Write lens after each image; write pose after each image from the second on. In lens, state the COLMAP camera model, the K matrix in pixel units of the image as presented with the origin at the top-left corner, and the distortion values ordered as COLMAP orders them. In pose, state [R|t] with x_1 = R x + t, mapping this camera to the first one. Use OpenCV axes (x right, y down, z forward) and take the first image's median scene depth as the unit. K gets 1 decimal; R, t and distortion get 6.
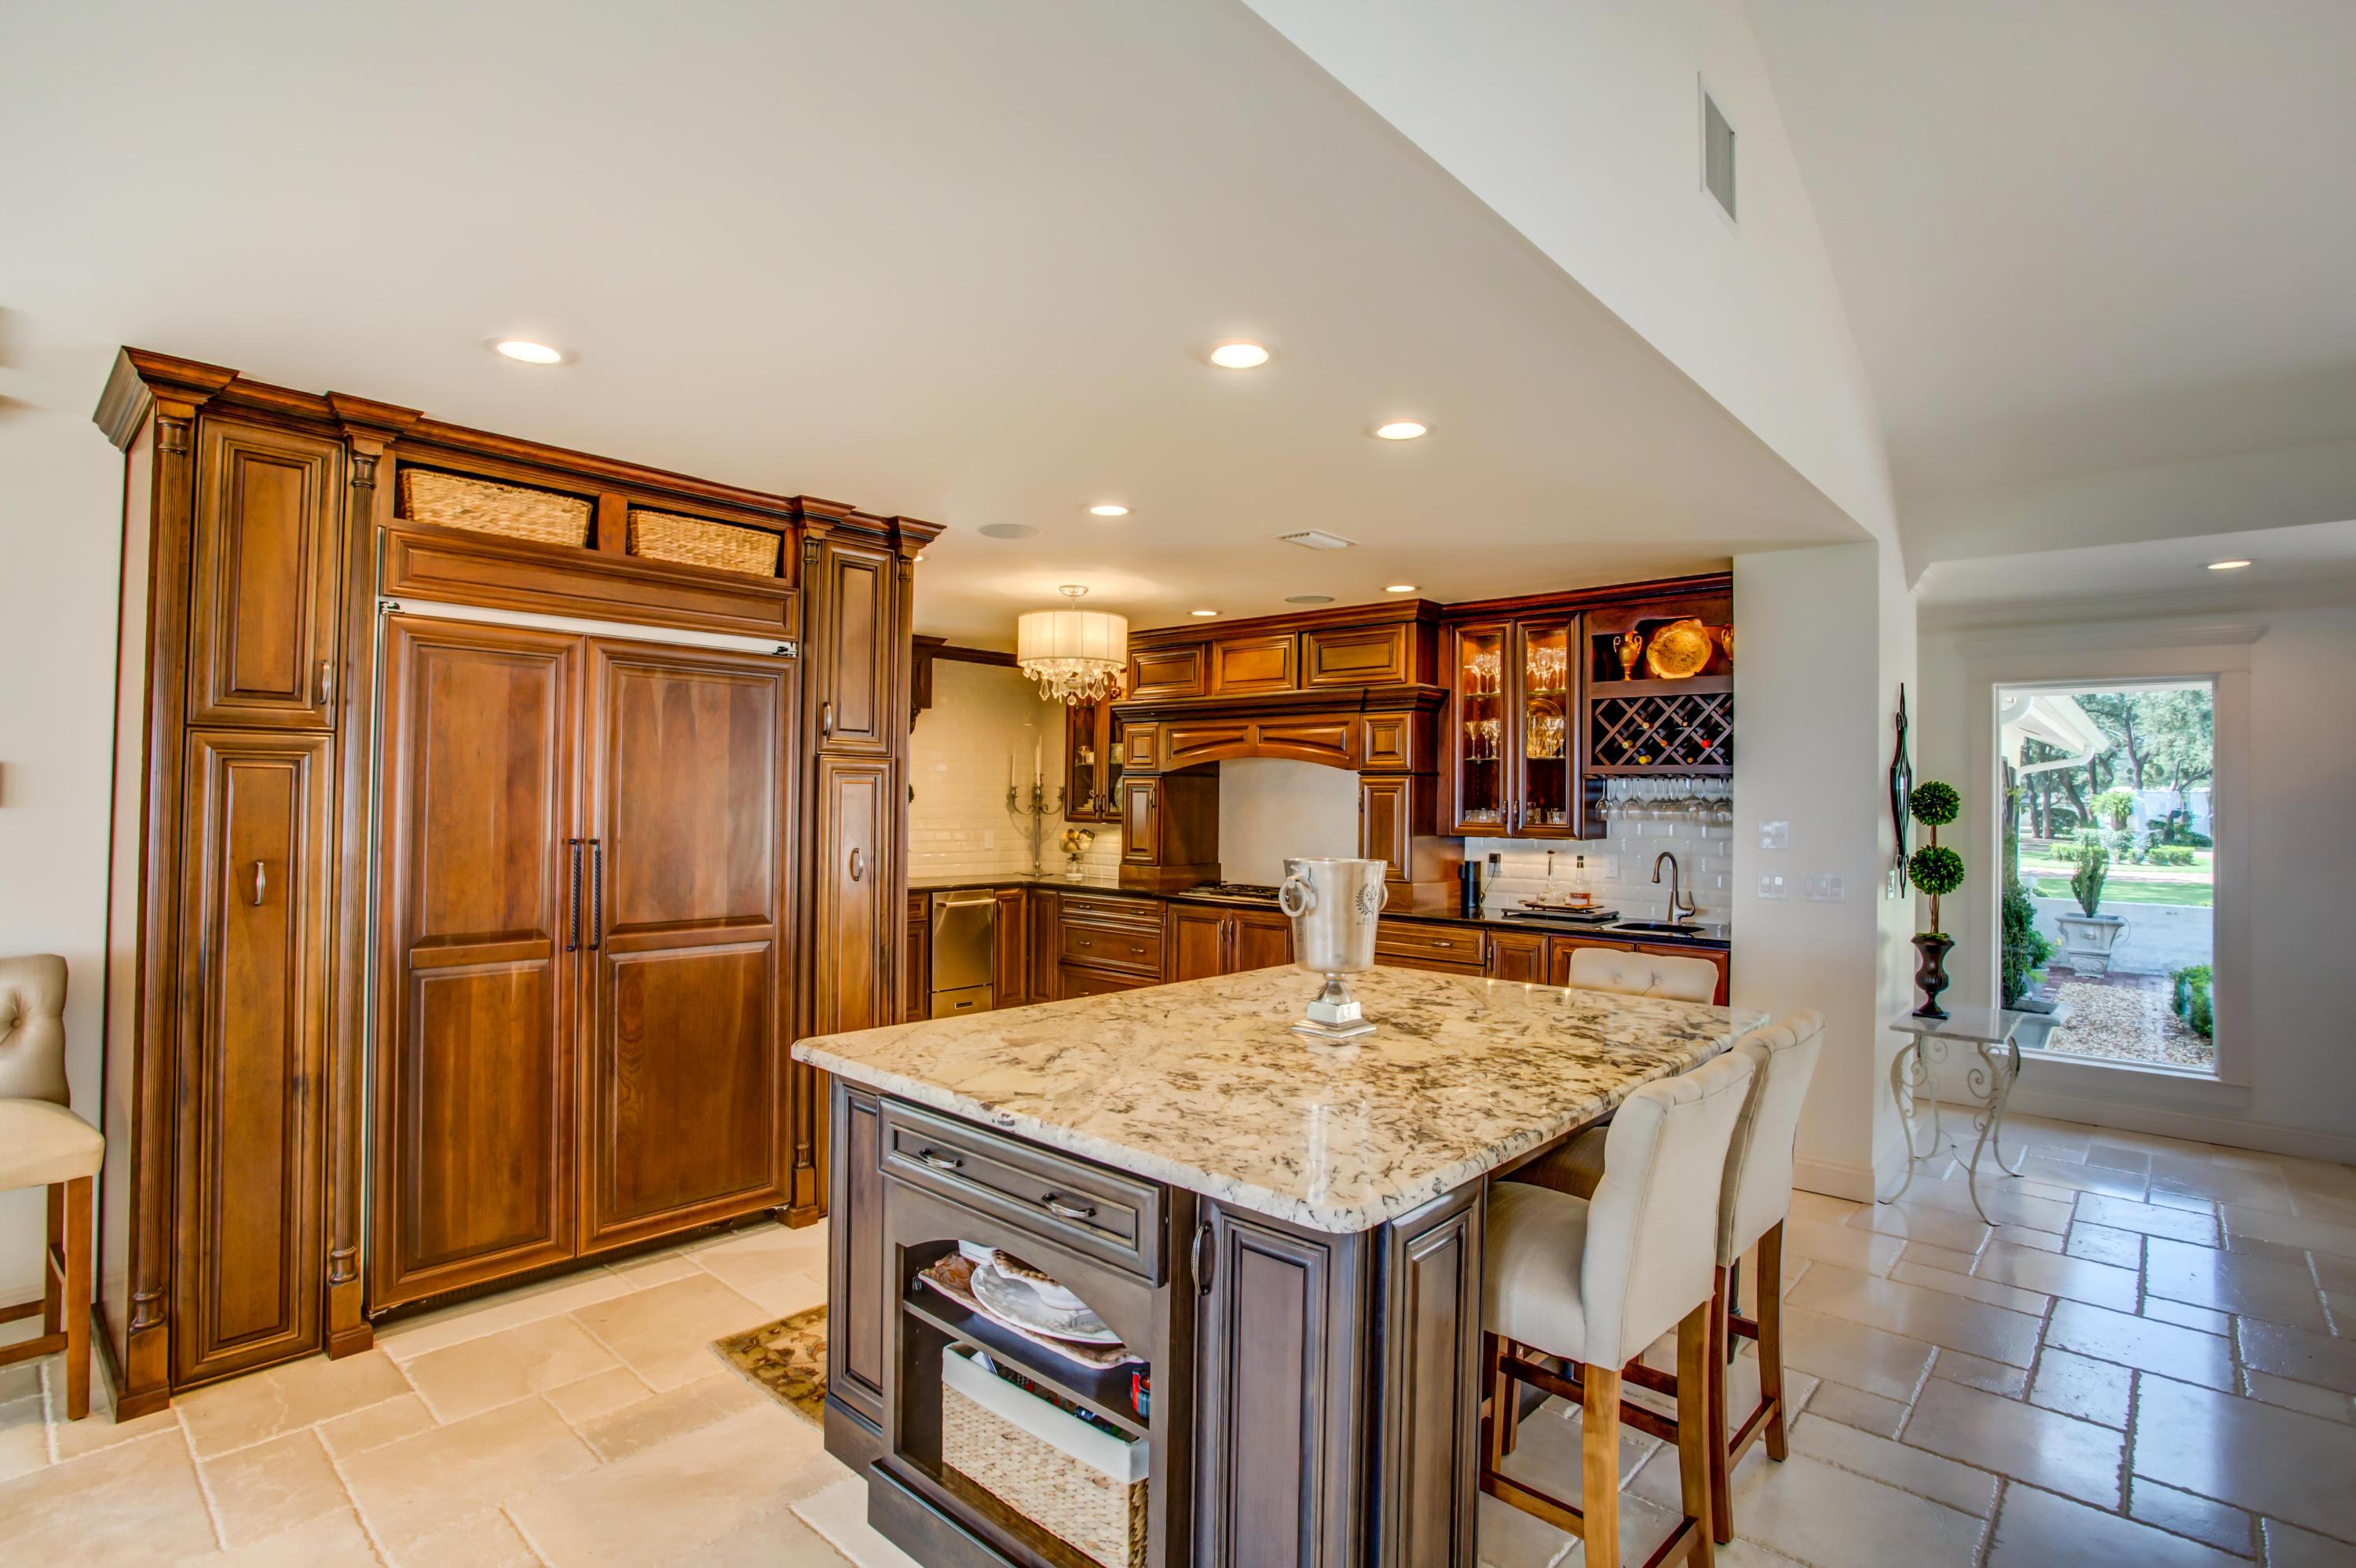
lens RADIAL K [[1150.3, 0, 1183.3], [0, 1150.3, 778.0], [0, 0, 1]] dist [-0.076594, 0.036860]
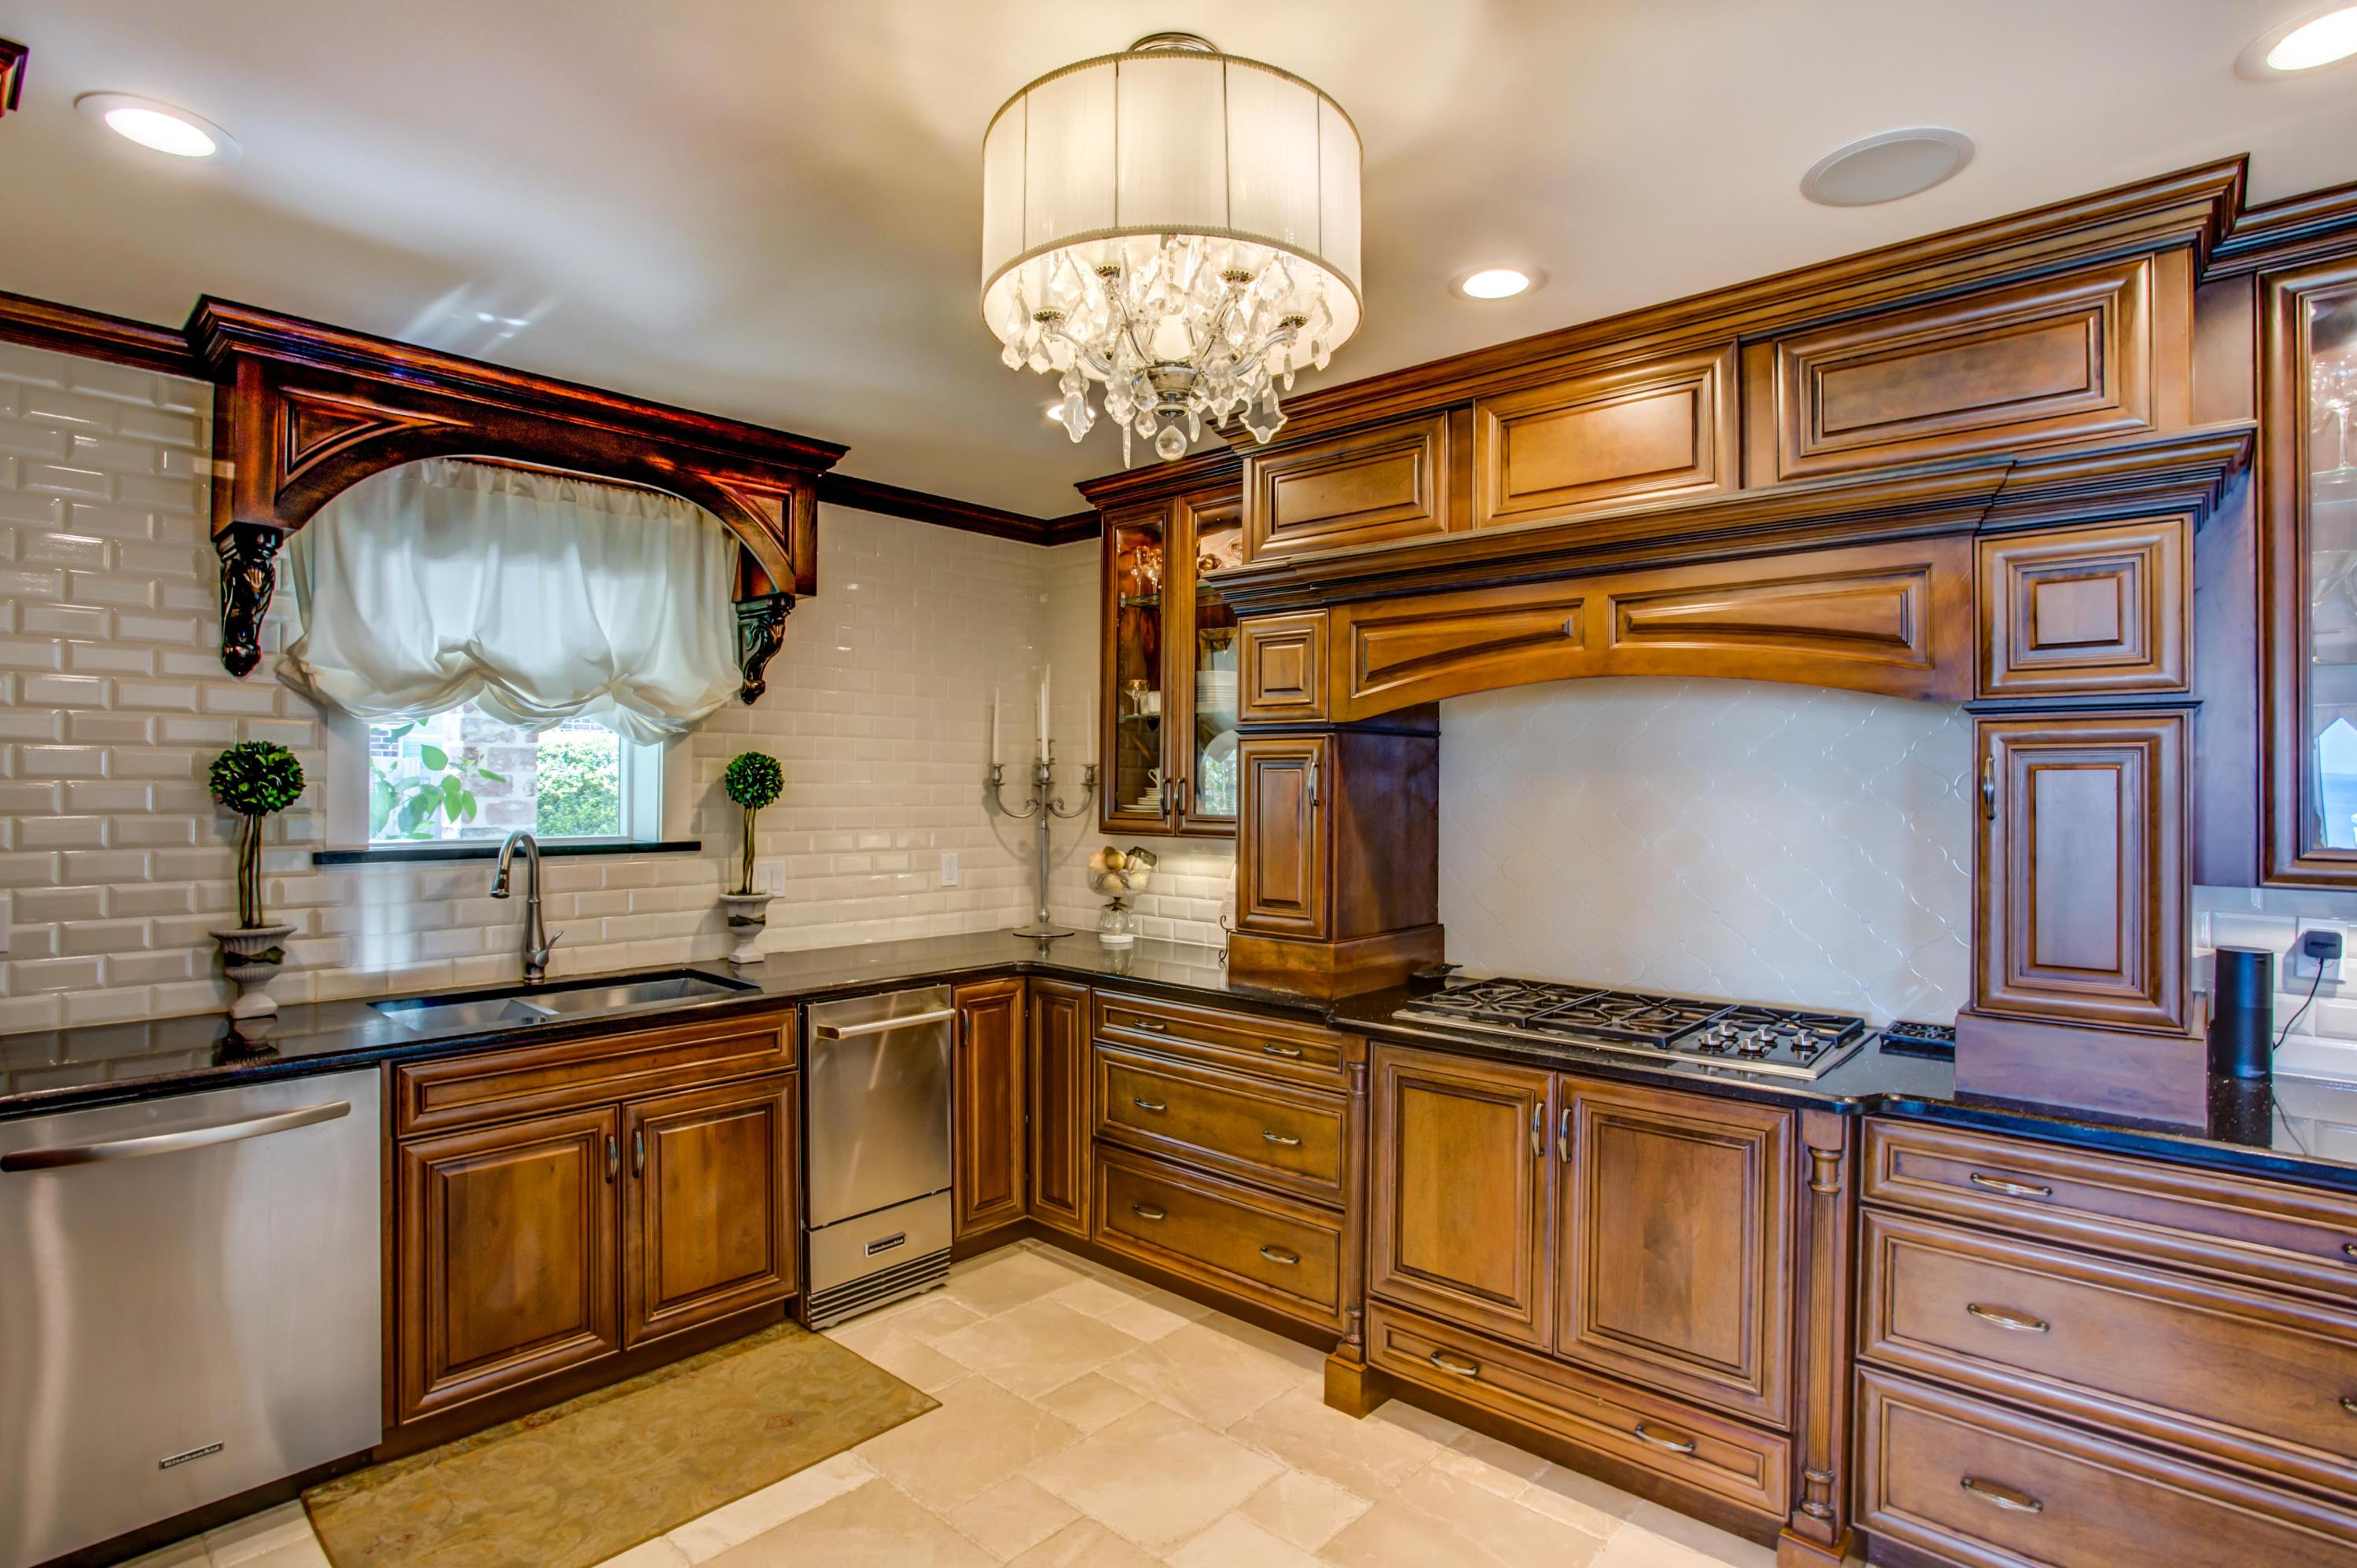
lens RADIAL K [[1150.9, 0, 1183.8], [0, 1150.9, 778.0], [0, 0, 1]] dist [-0.076594, 0.036860]
pose [[0.999981, -0.006157, -0.000527, -0.072775], [0.006163, 0.999925, 0.010614, 0.009941], [0.000462, -0.010617, 0.999944, 0.554686]]
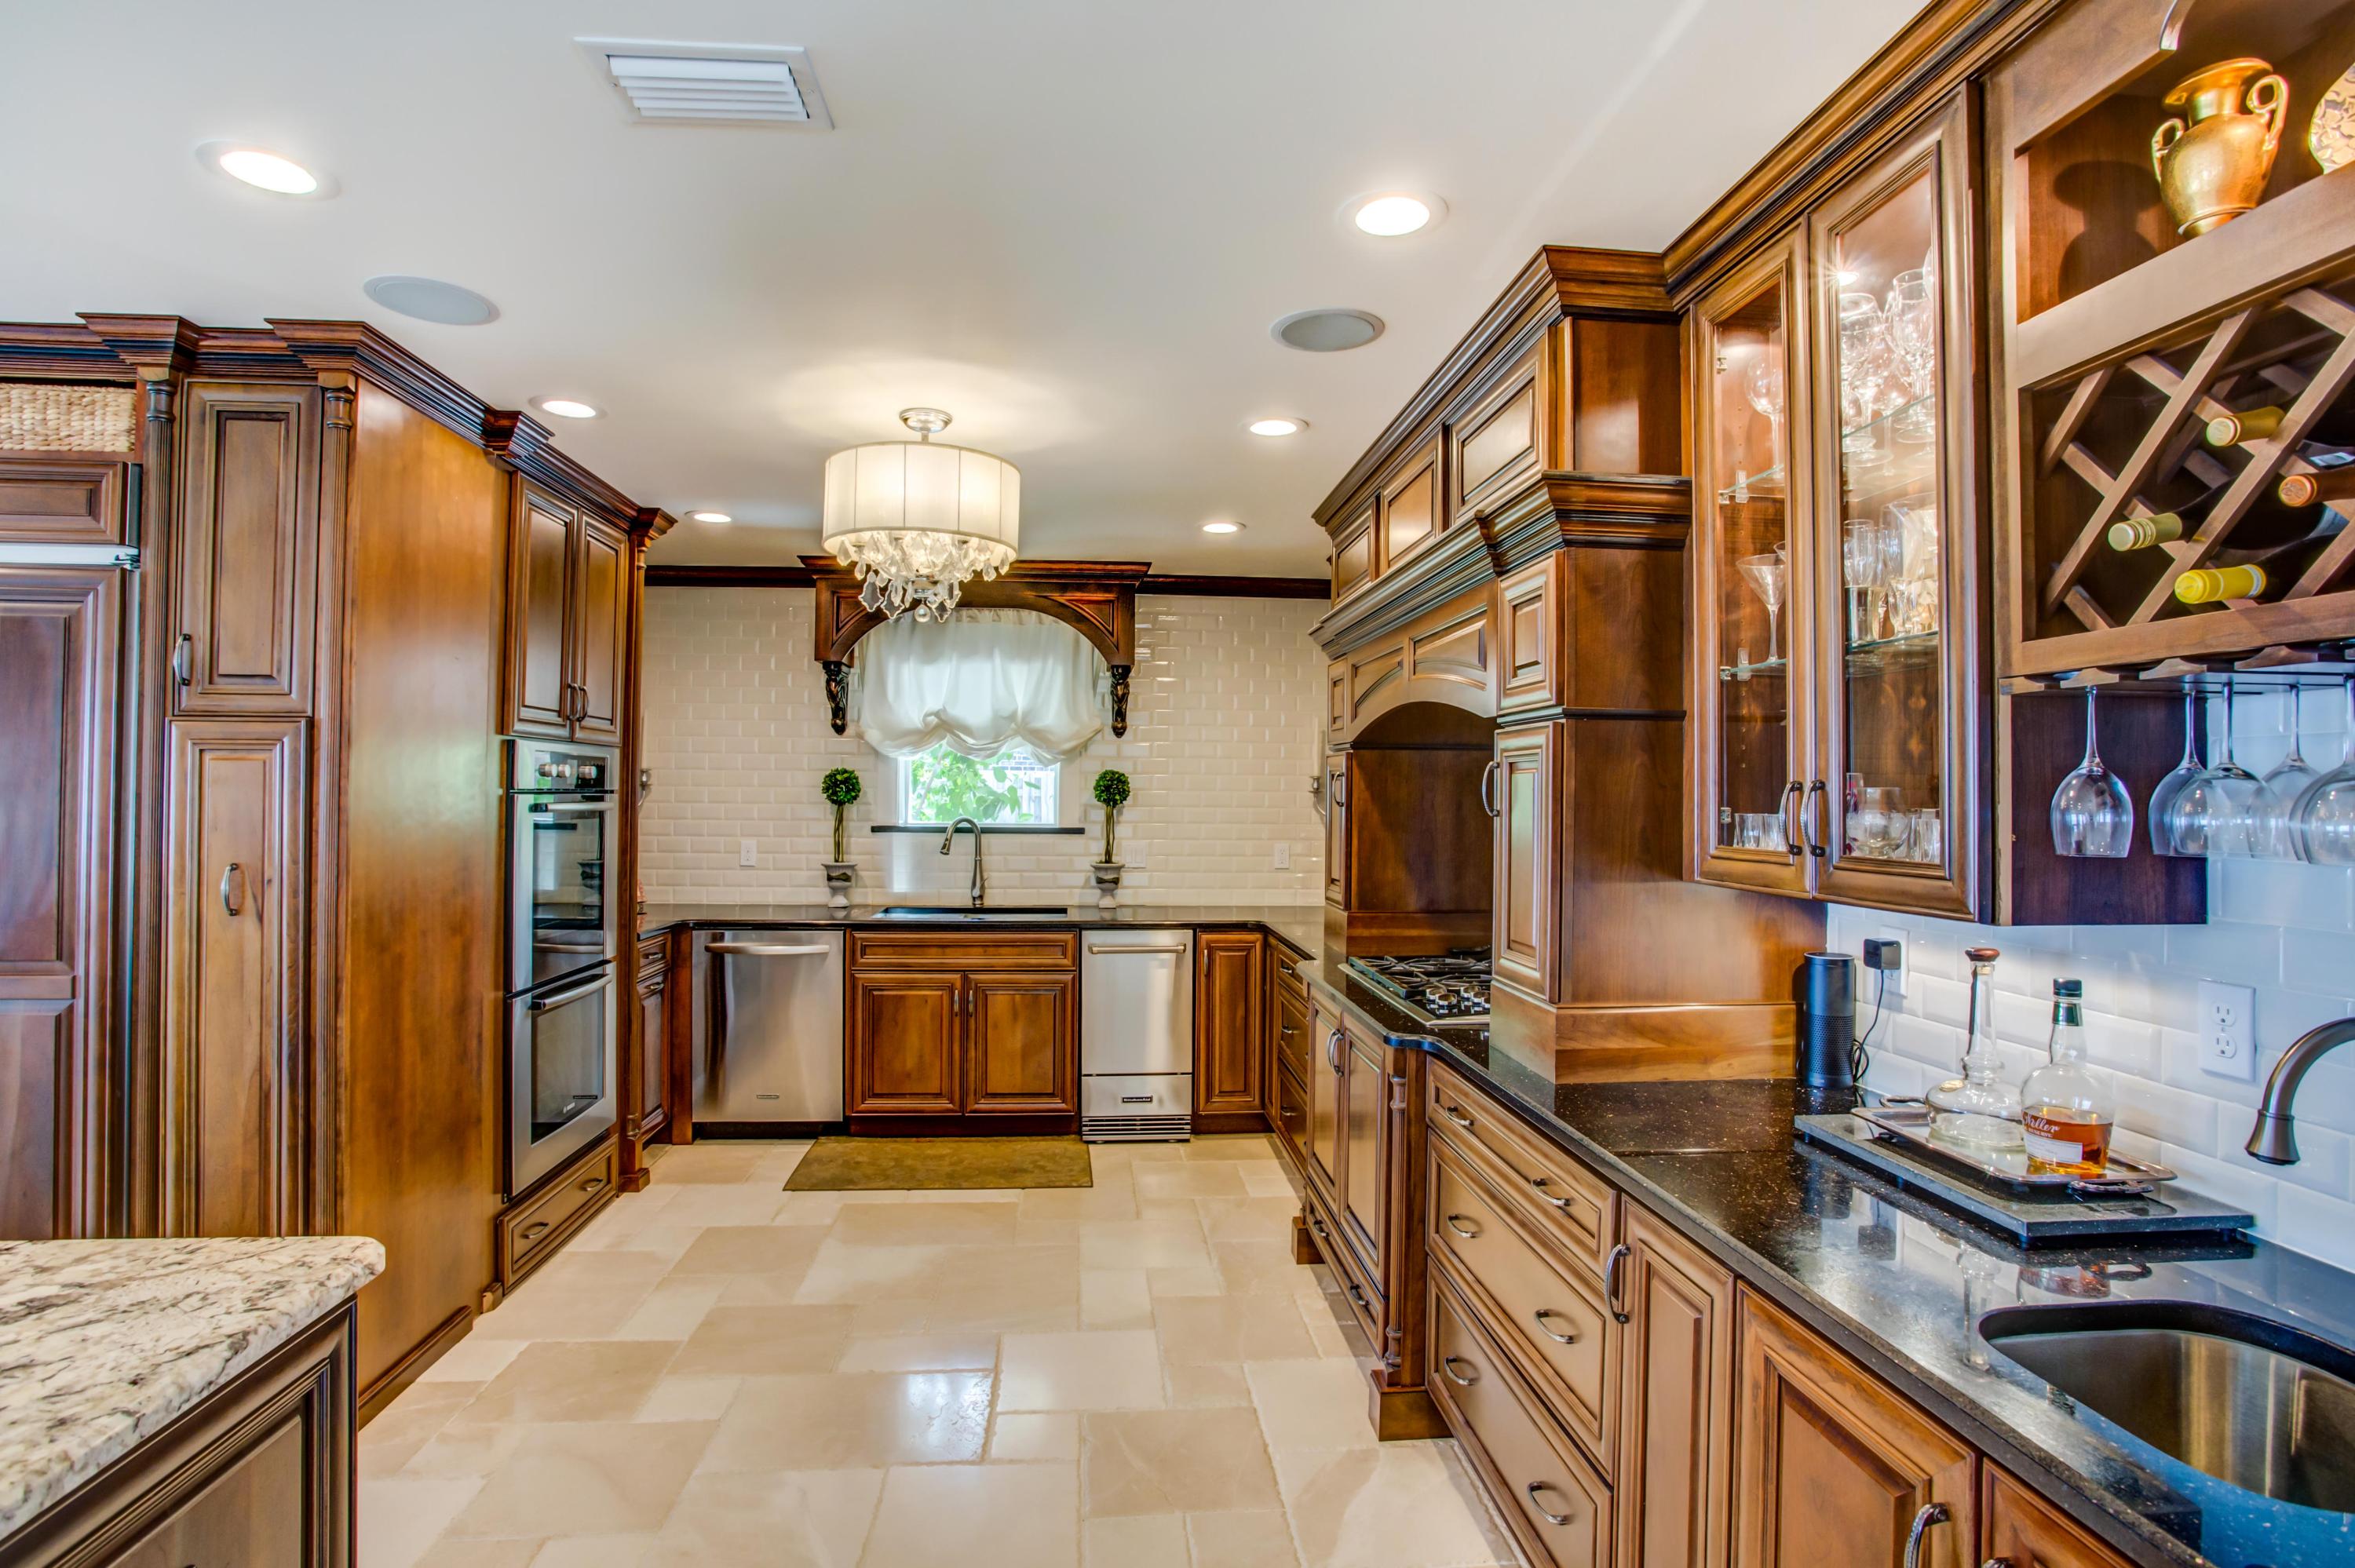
lens RADIAL K [[1149.8, 0, 1182.8], [0, 1149.8, 778.0], [0, 0, 1]] dist [-0.076594, 0.036860]
pose [[0.742976, -0.013821, -0.669175, 0.291059], [0.011807, 0.999902, -0.007543, 0.014673], [0.669213, -0.002297, 0.743067, 0.518108]]
